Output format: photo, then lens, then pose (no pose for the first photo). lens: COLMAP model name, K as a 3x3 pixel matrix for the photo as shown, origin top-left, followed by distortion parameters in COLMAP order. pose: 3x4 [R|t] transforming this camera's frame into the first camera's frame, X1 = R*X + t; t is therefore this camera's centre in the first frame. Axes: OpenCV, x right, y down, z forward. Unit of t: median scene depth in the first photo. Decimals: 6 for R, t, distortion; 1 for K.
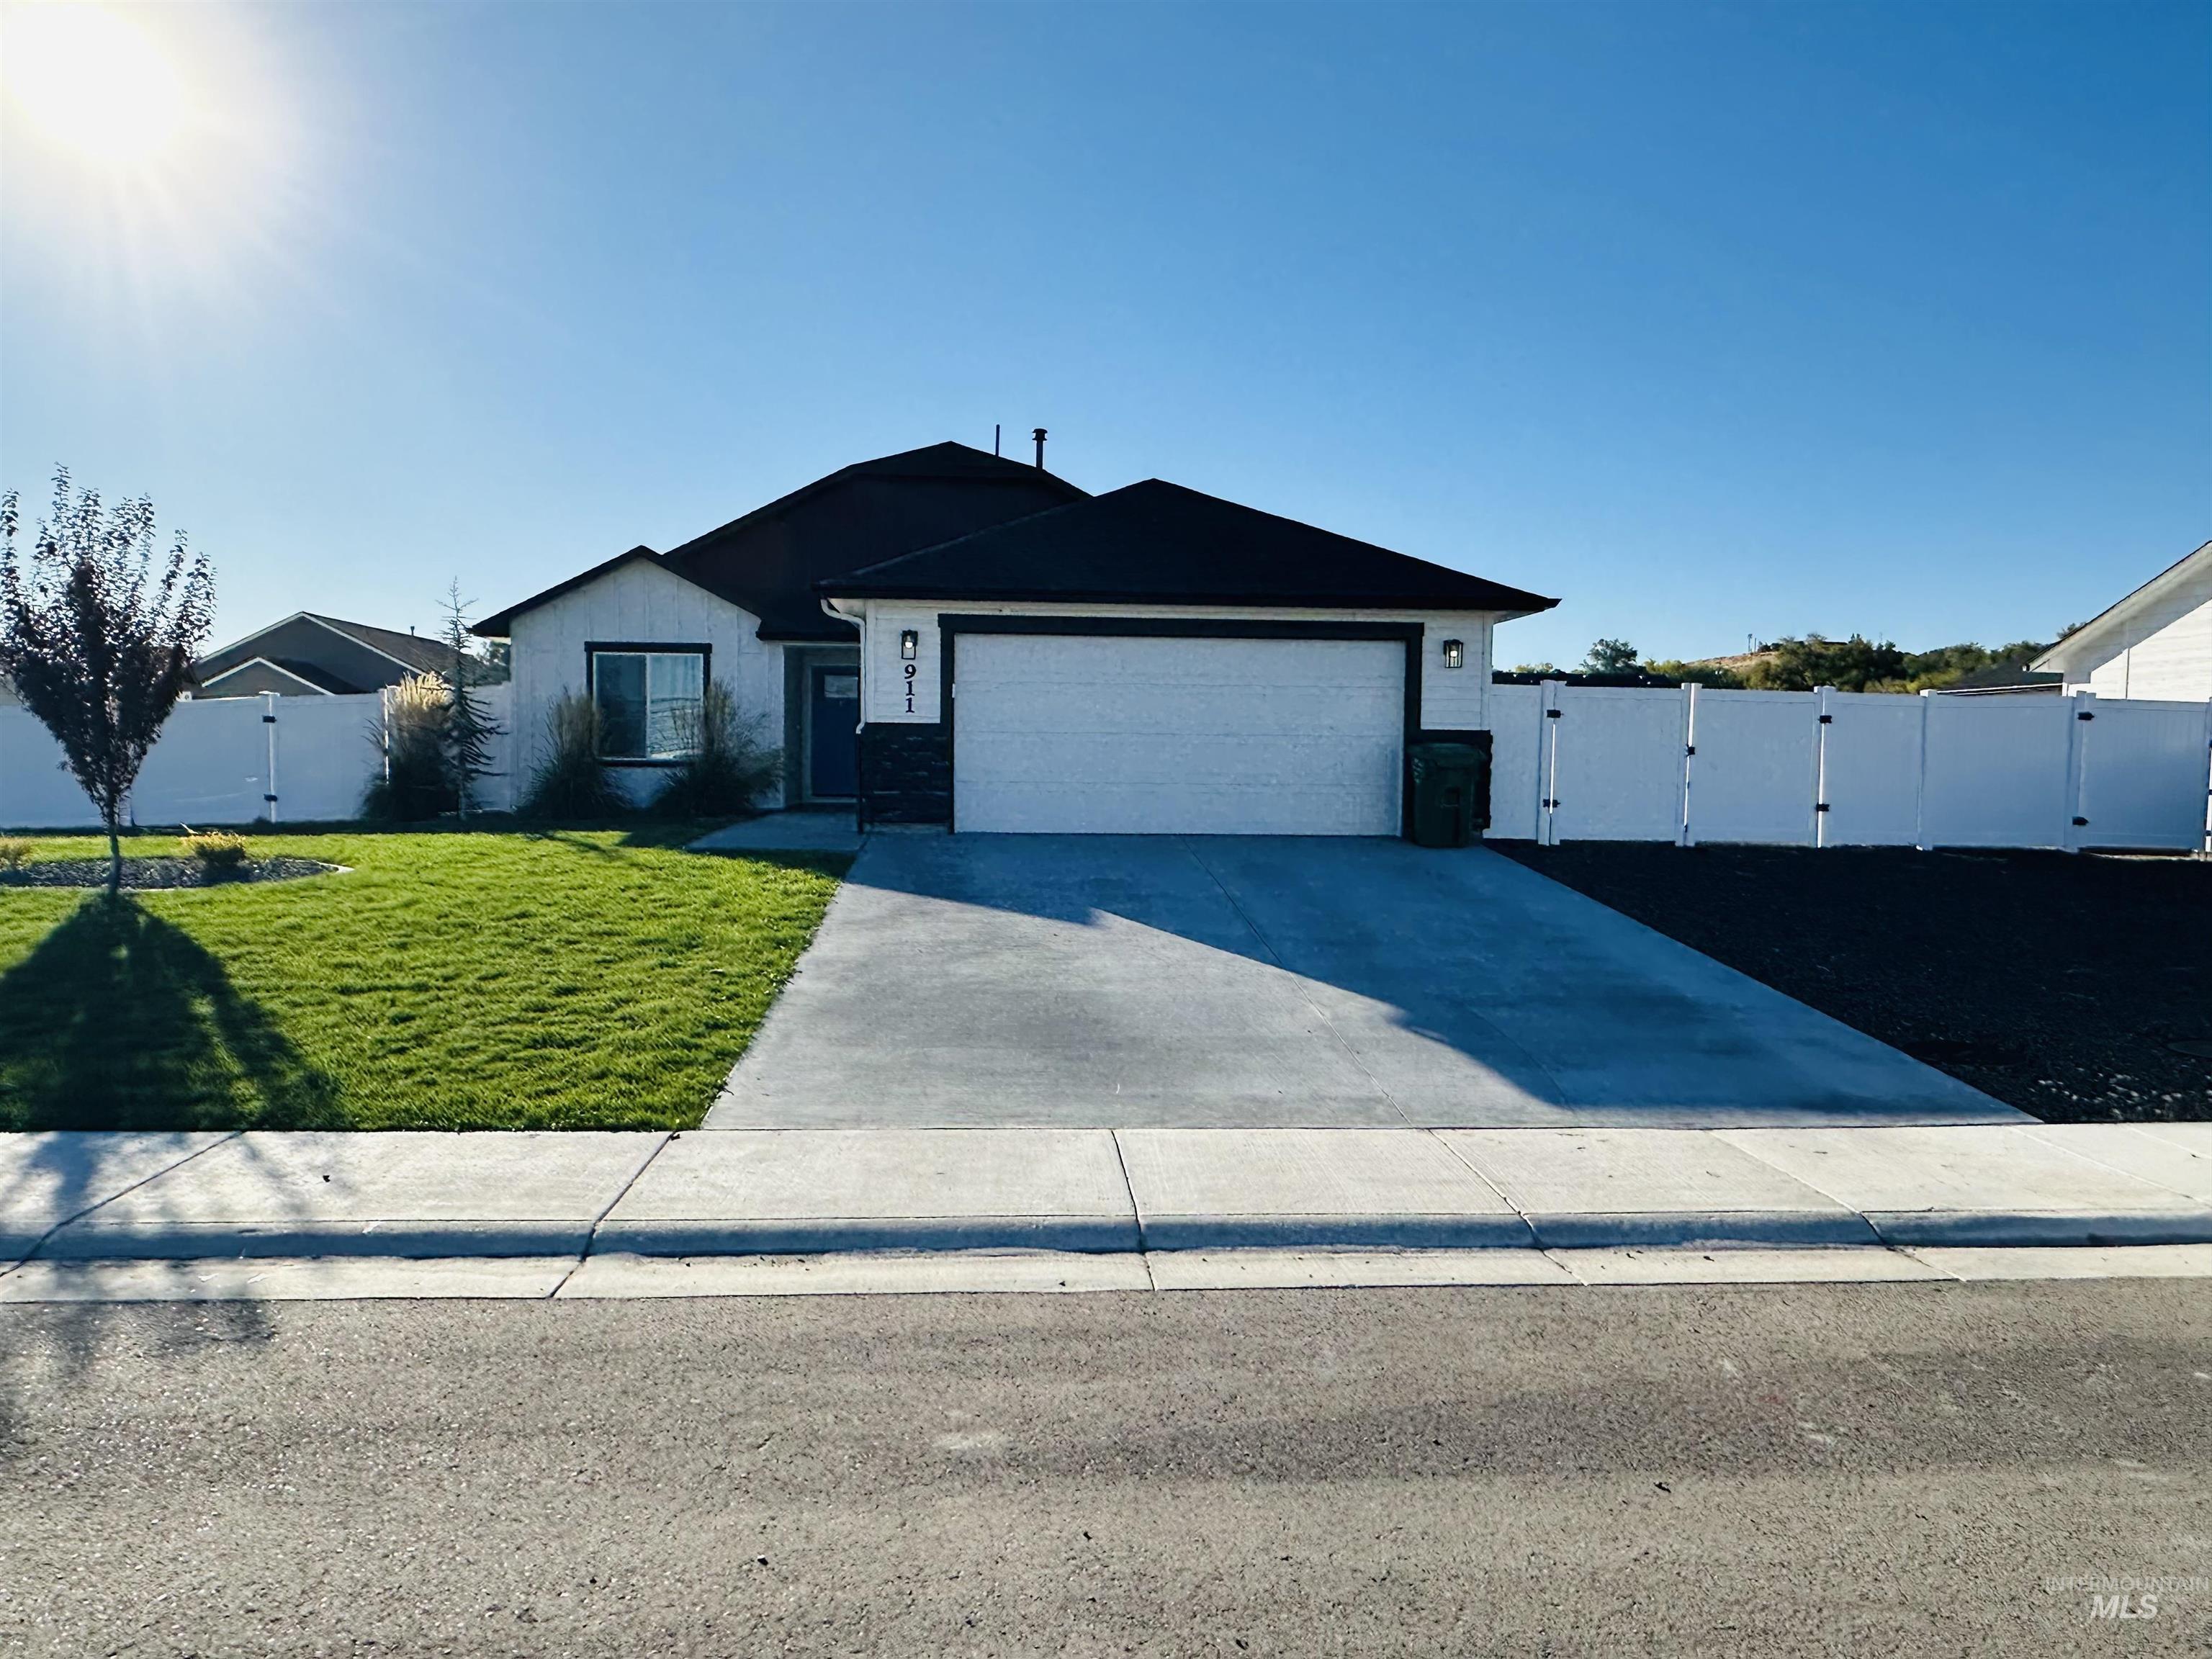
lens RADIAL K [[1476.6, 0, 1104.9], [0, 1476.6, 830.2], [0, 0, 1]] dist [0.004265, 0.000062]
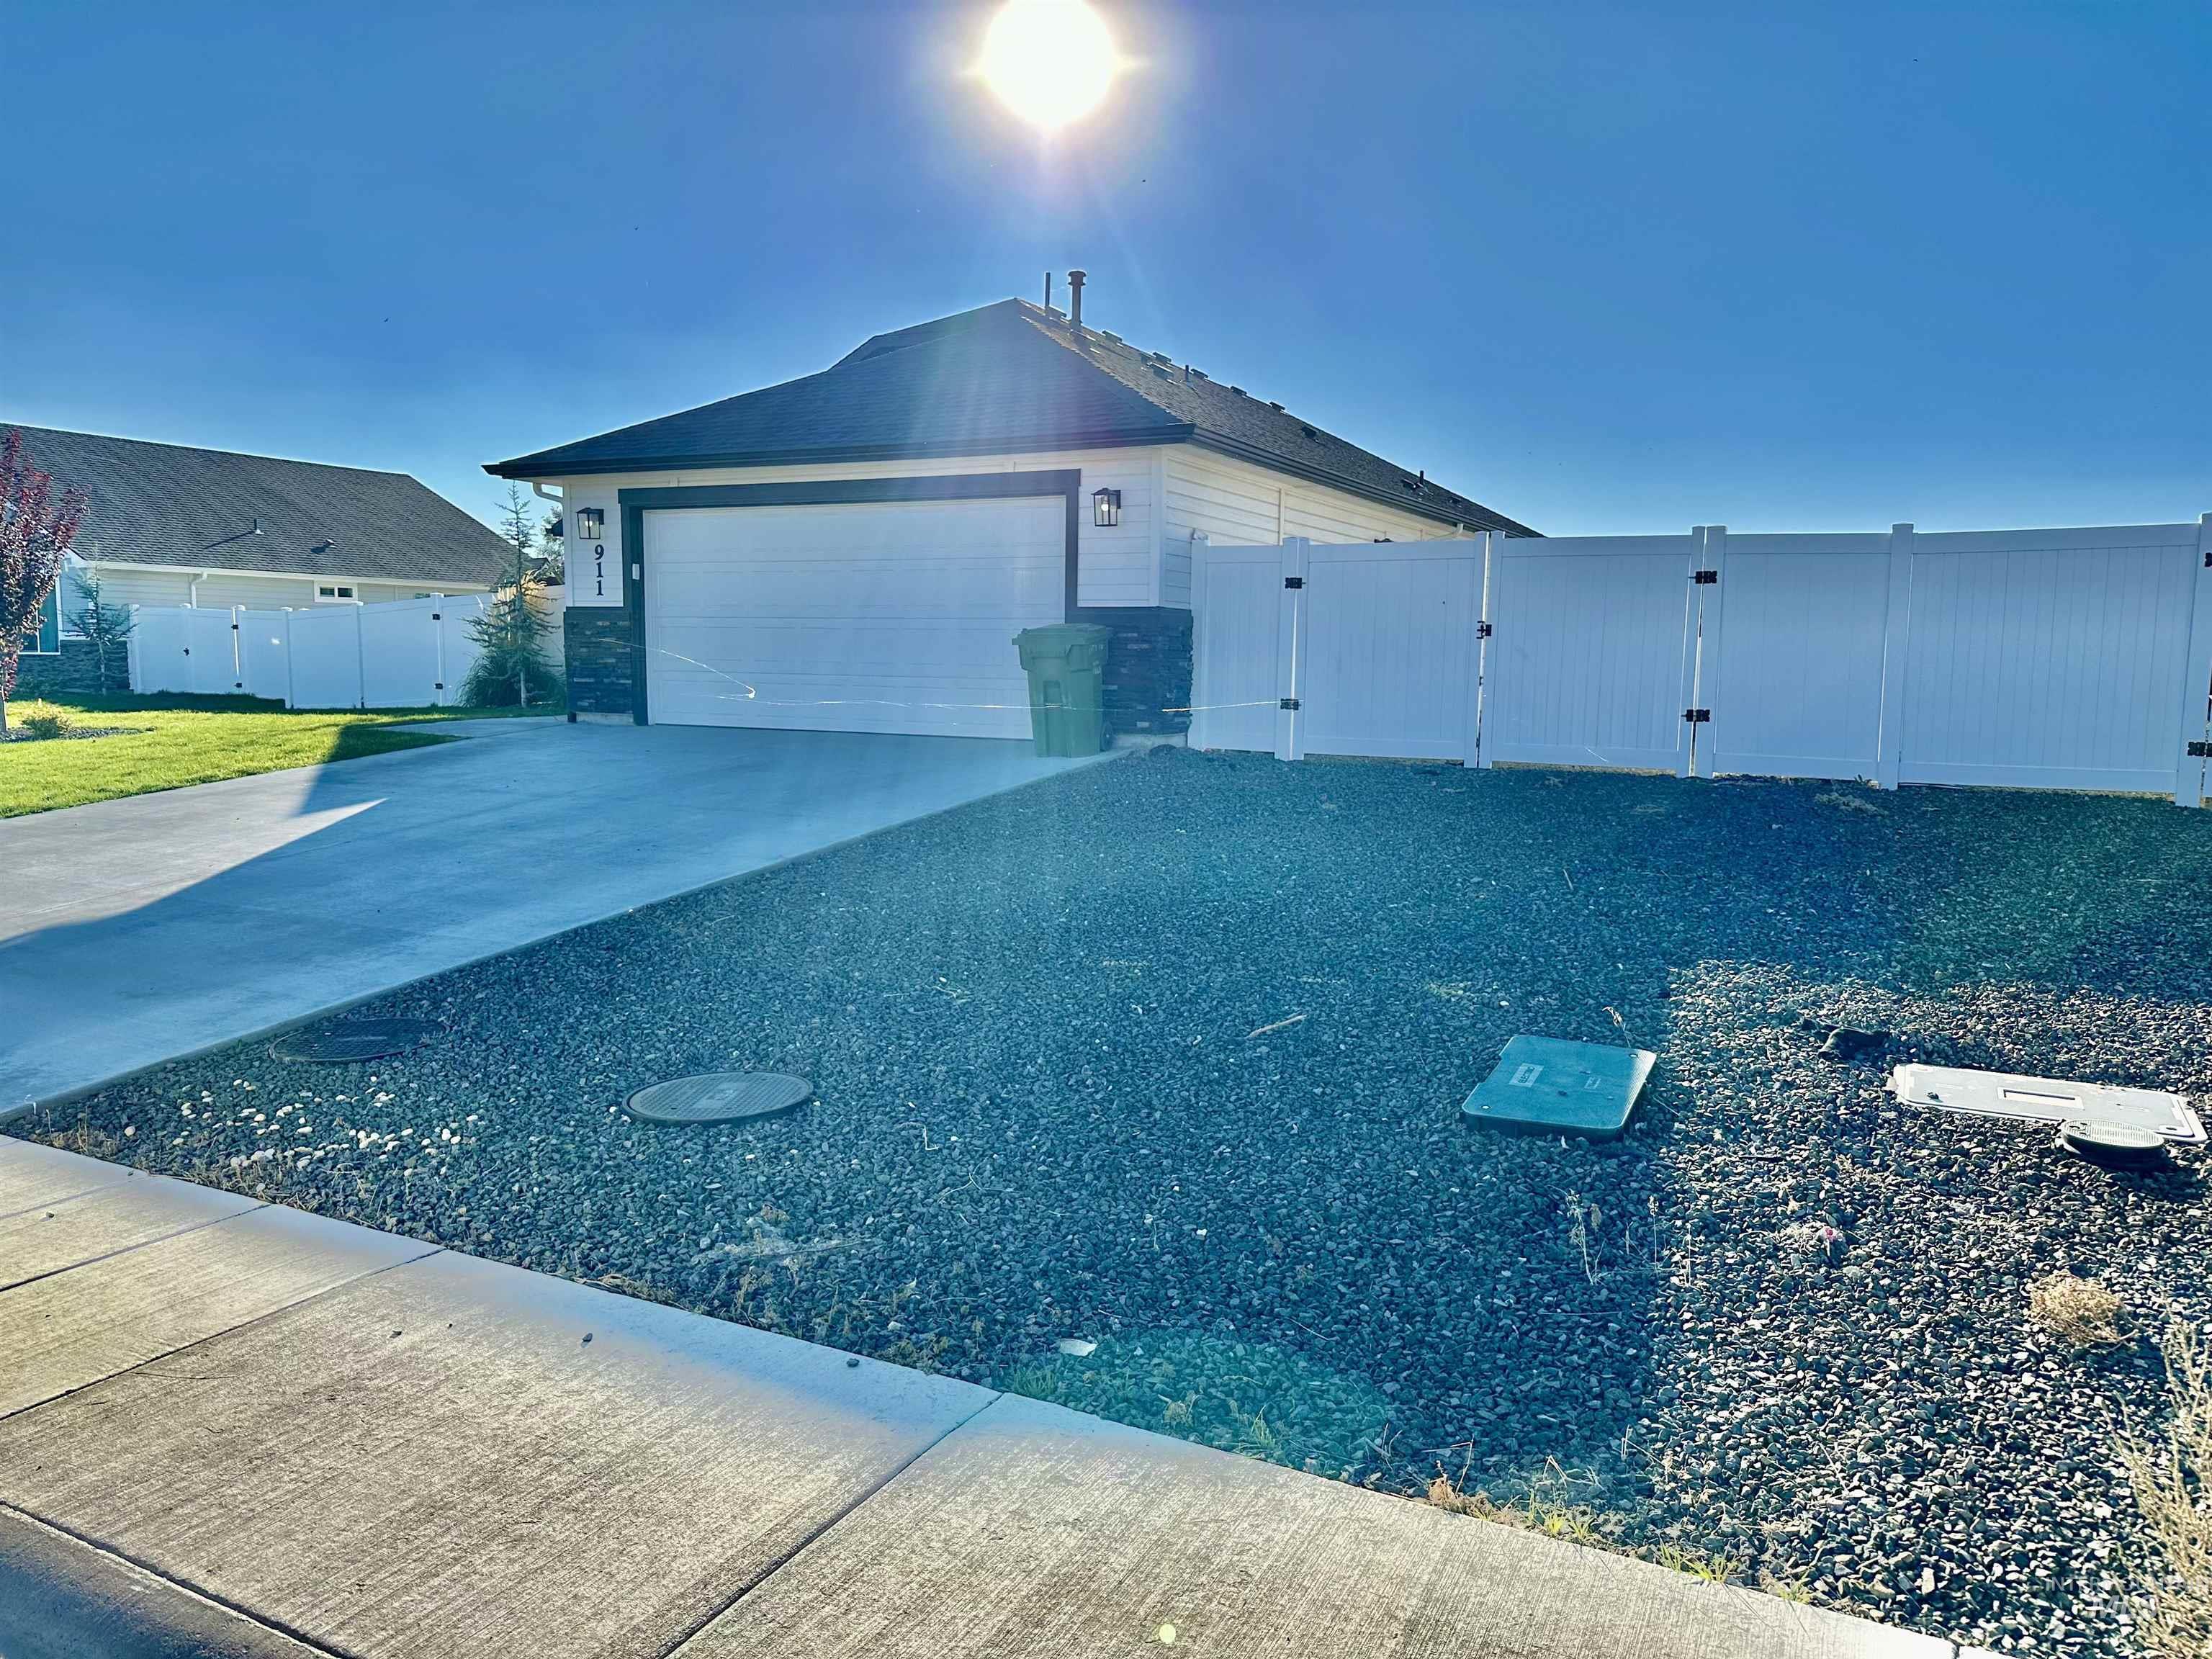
lens RADIAL K [[1559.5, 0, 1103.8], [0, 1559.5, 834.8], [0, 0, 1]] dist [0.039273, -0.006074]
pose [[0.860464, 0.056884, -0.506327, 0.649722], [-0.027907, 0.997518, 0.064641, -0.000421], [0.508747, -0.041491, 0.859916, 0.282849]]
